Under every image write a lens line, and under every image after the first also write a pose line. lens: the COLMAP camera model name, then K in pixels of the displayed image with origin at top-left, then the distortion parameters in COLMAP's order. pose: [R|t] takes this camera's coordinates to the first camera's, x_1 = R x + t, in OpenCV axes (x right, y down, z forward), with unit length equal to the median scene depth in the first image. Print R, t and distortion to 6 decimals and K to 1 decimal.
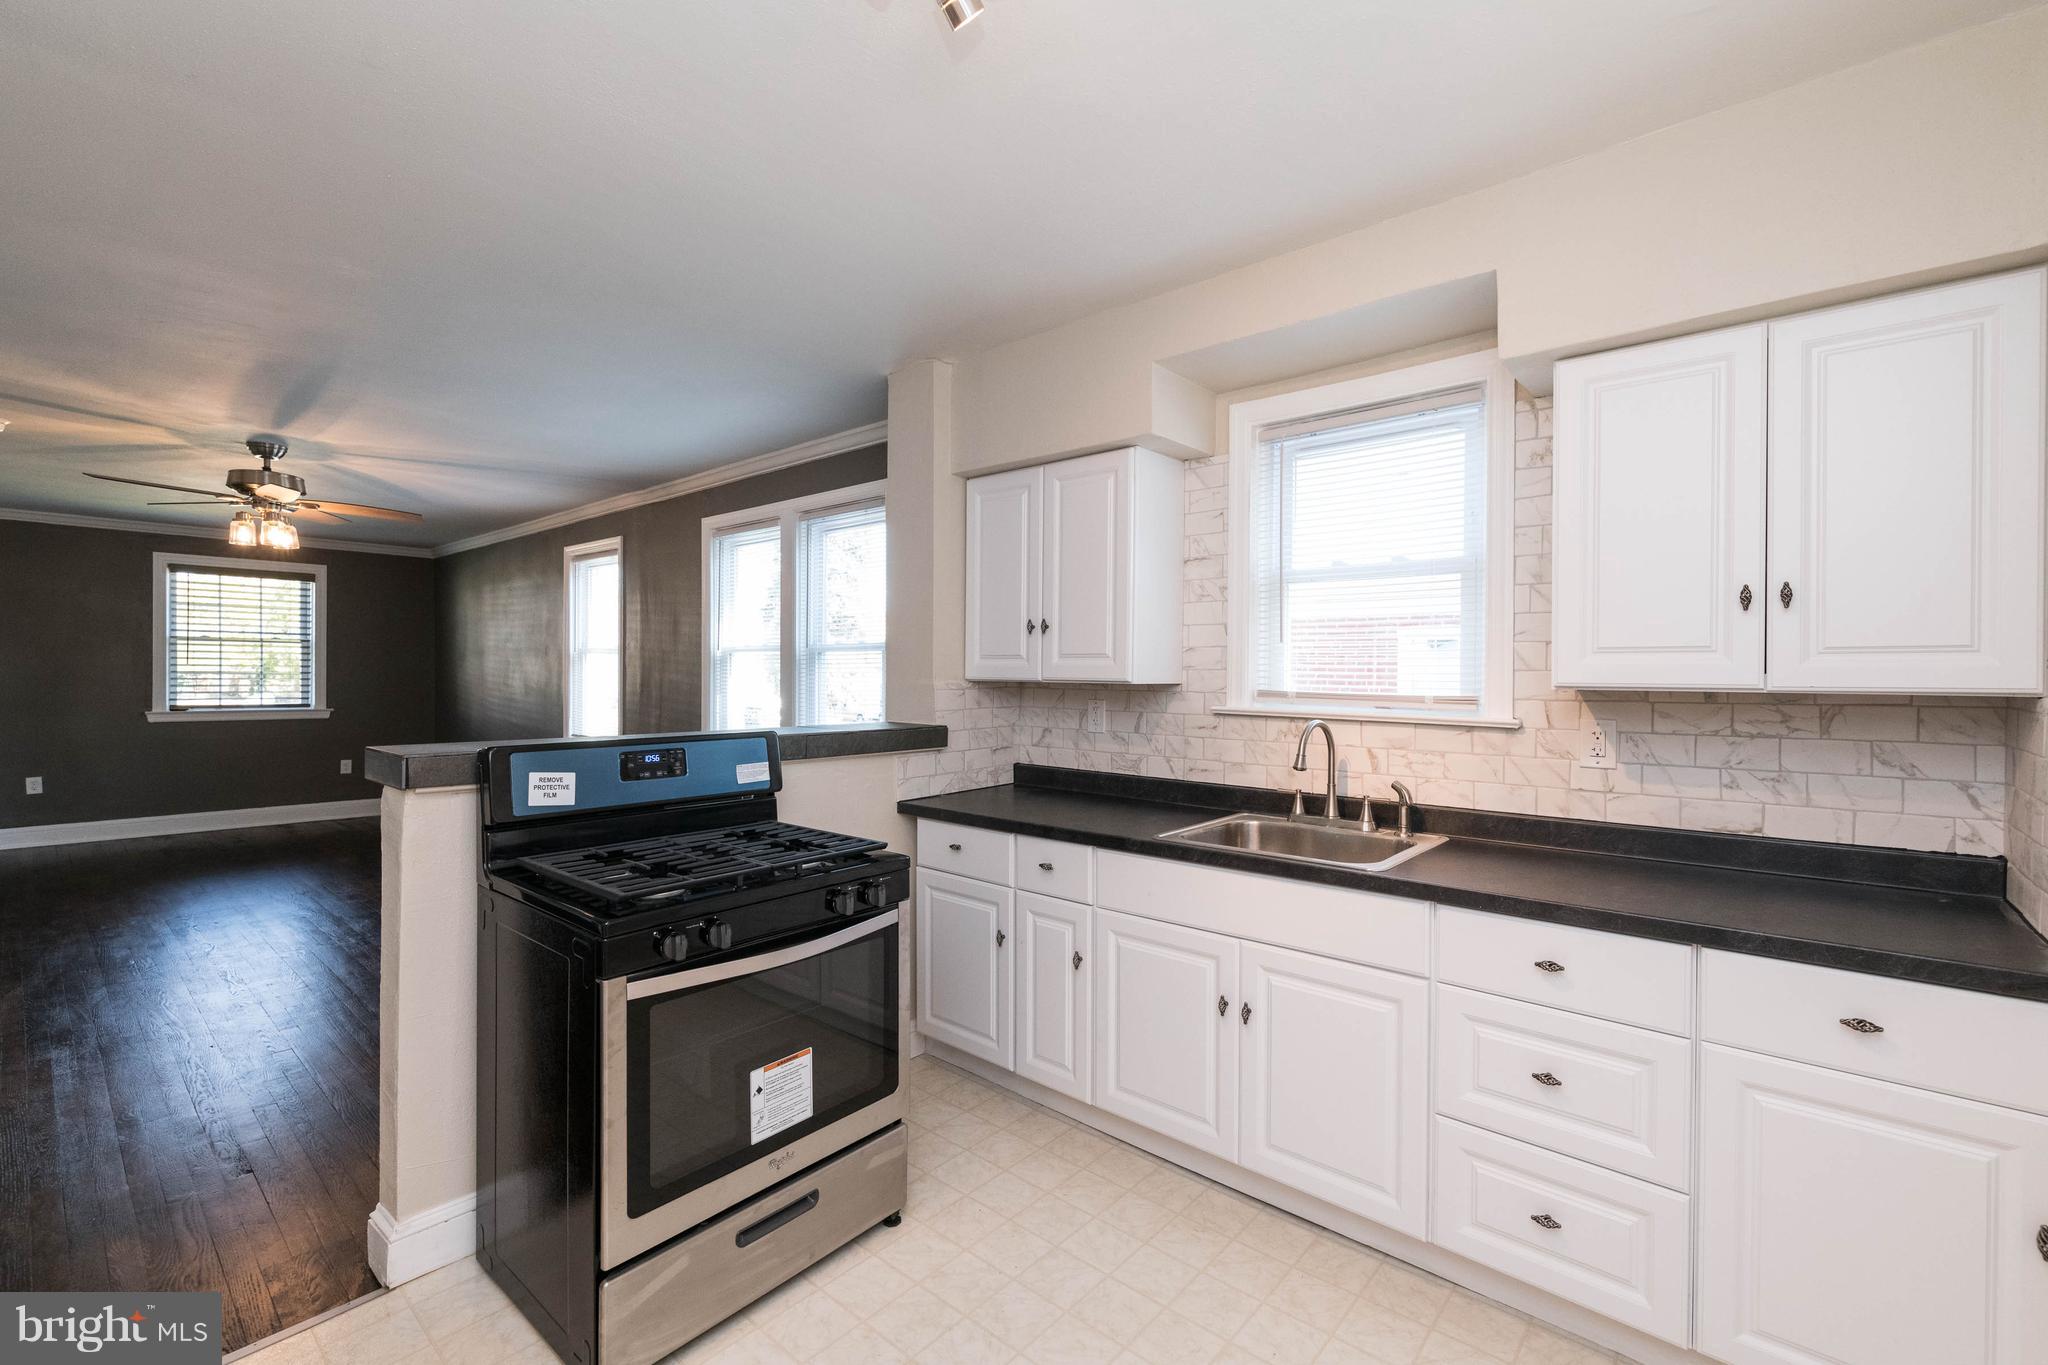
lens RADIAL K [[878.1, 0, 1032.8], [0, 878.1, 676.6], [0, 0, 1]] dist [-0.001724, -0.000647]
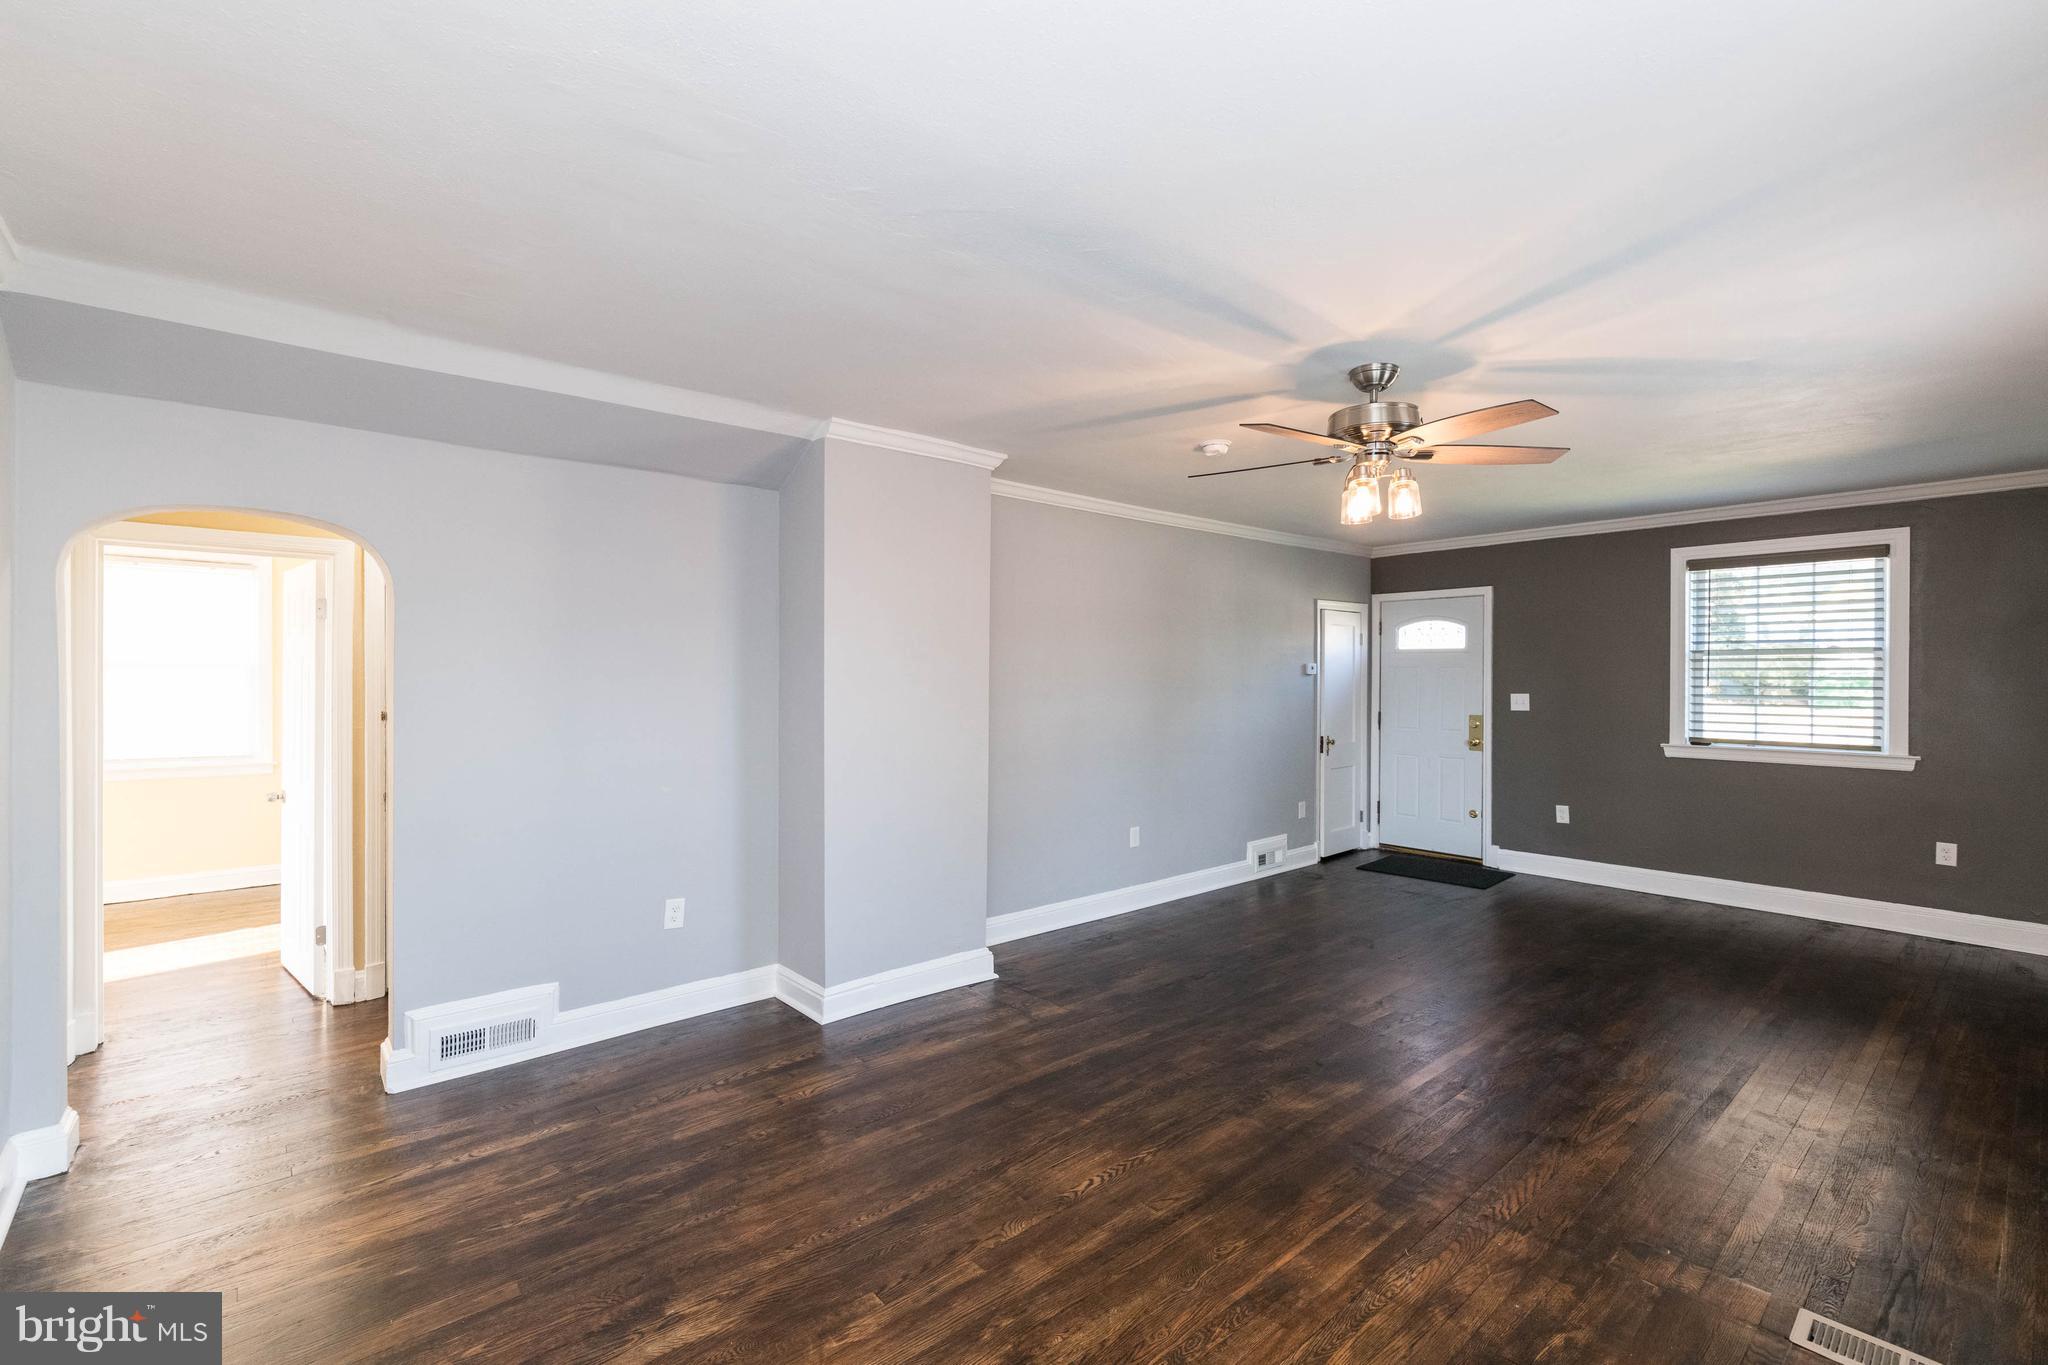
lens RADIAL K [[891.1, 0, 1030.2], [0, 891.1, 679.5], [0, 0, 1]] dist [0.005416, -0.000166]
pose [[-0.144152, -0.007465, -0.989527, -0.092797], [-0.006911, 0.999955, -0.006537, -0.010799], [0.989531, 0.005896, -0.144198, 0.535735]]
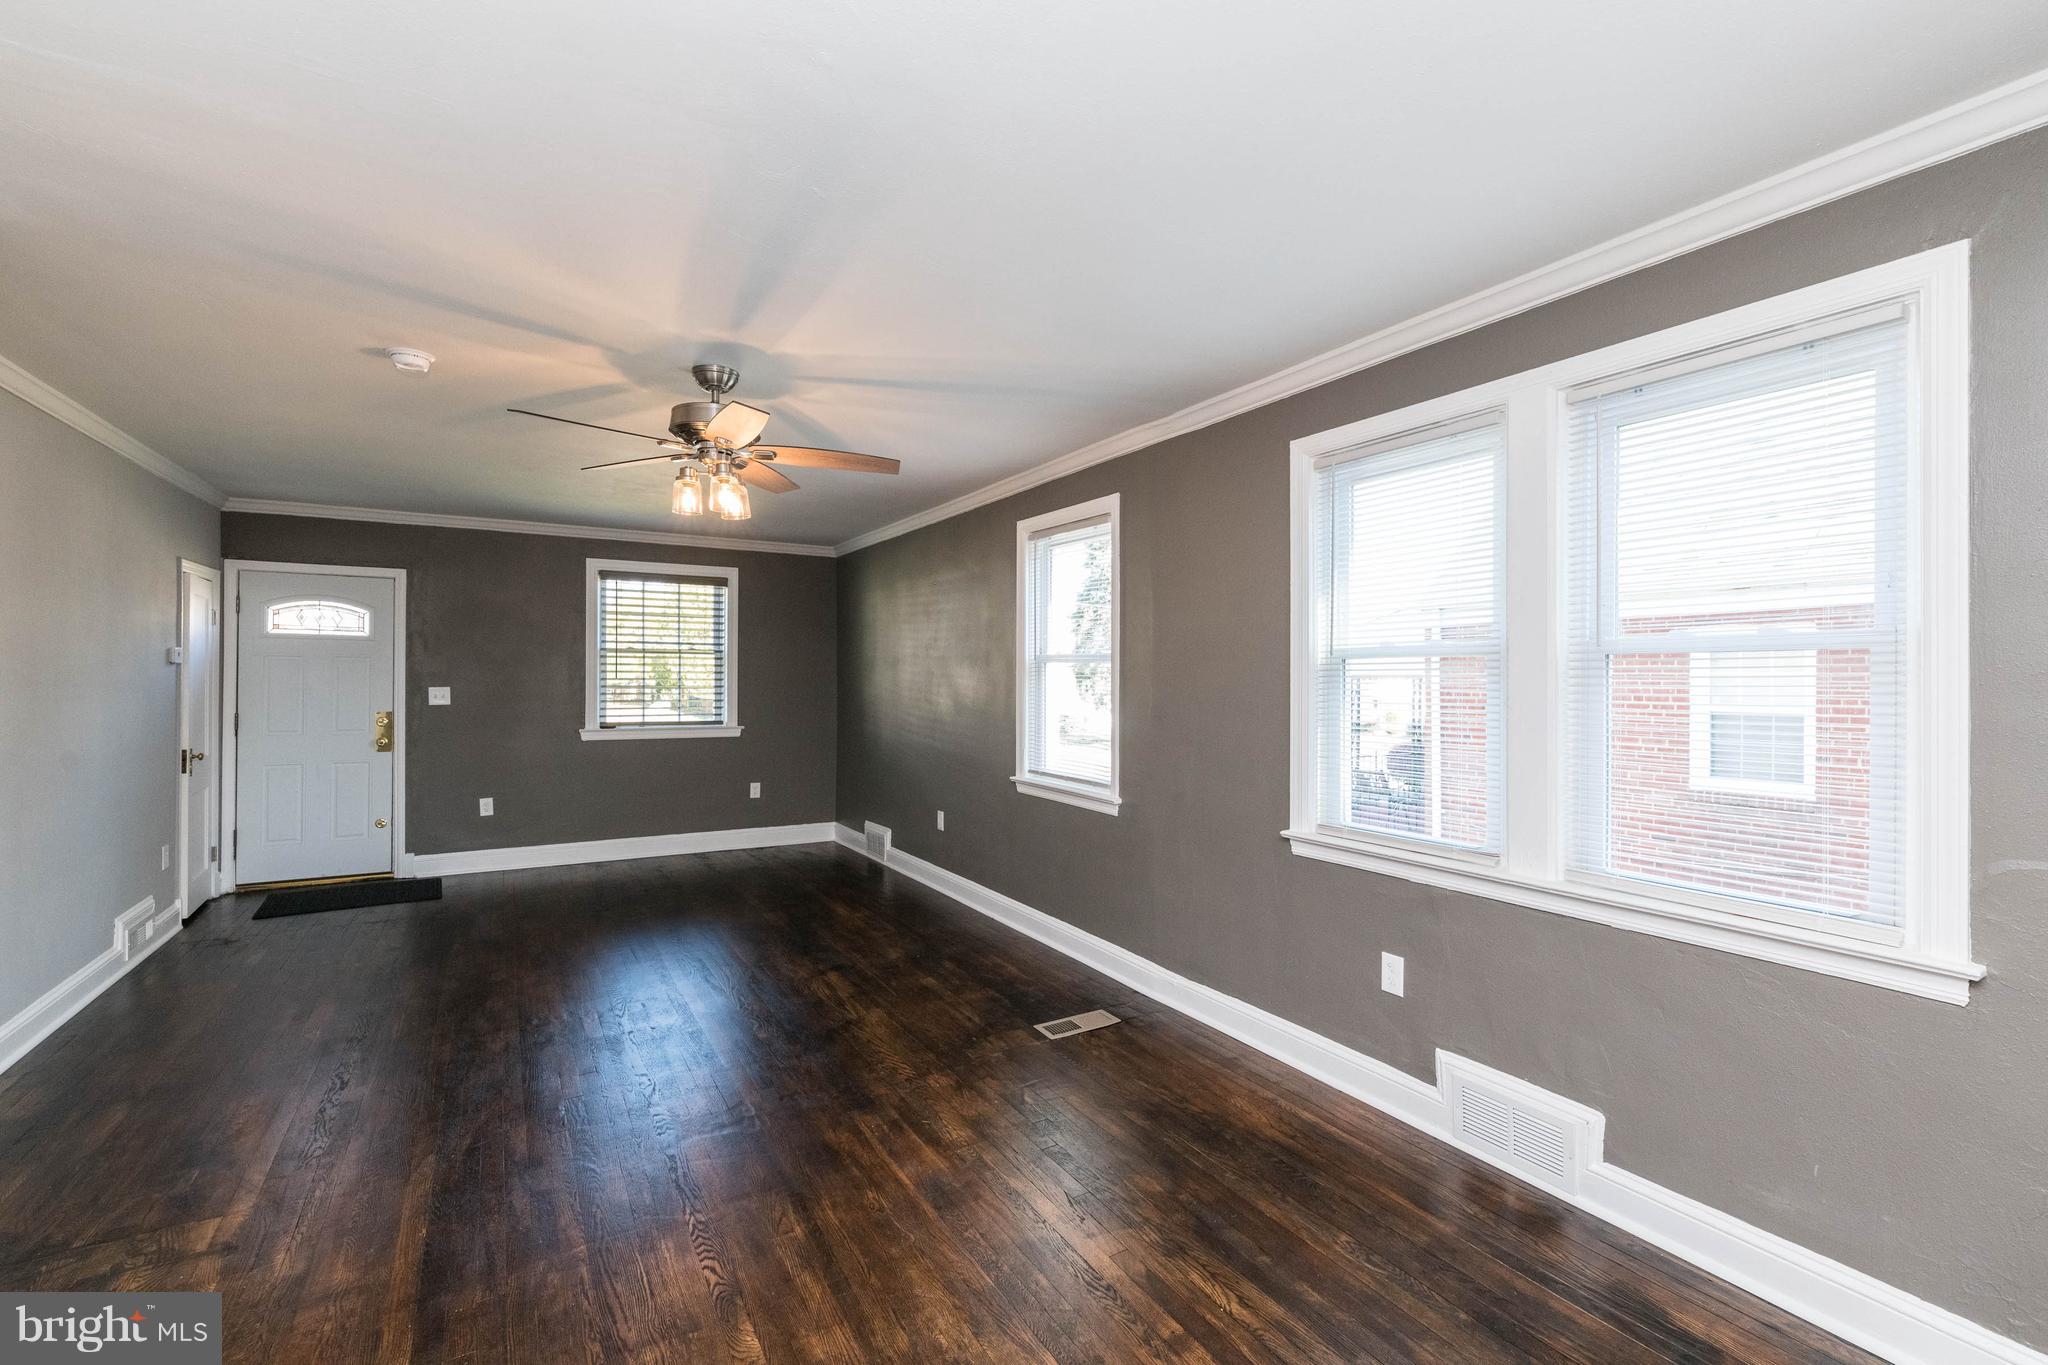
lens RADIAL K [[891.1, 0, 1030.2], [0, 891.1, 679.5], [0, 0, 1]] dist [0.005416, -0.000166]
pose [[0.947730, -0.003897, -0.319050, -0.256538], [0.002465, 0.999985, -0.004892, -0.007278], [0.319065, 0.003850, 0.947725, 0.253939]]
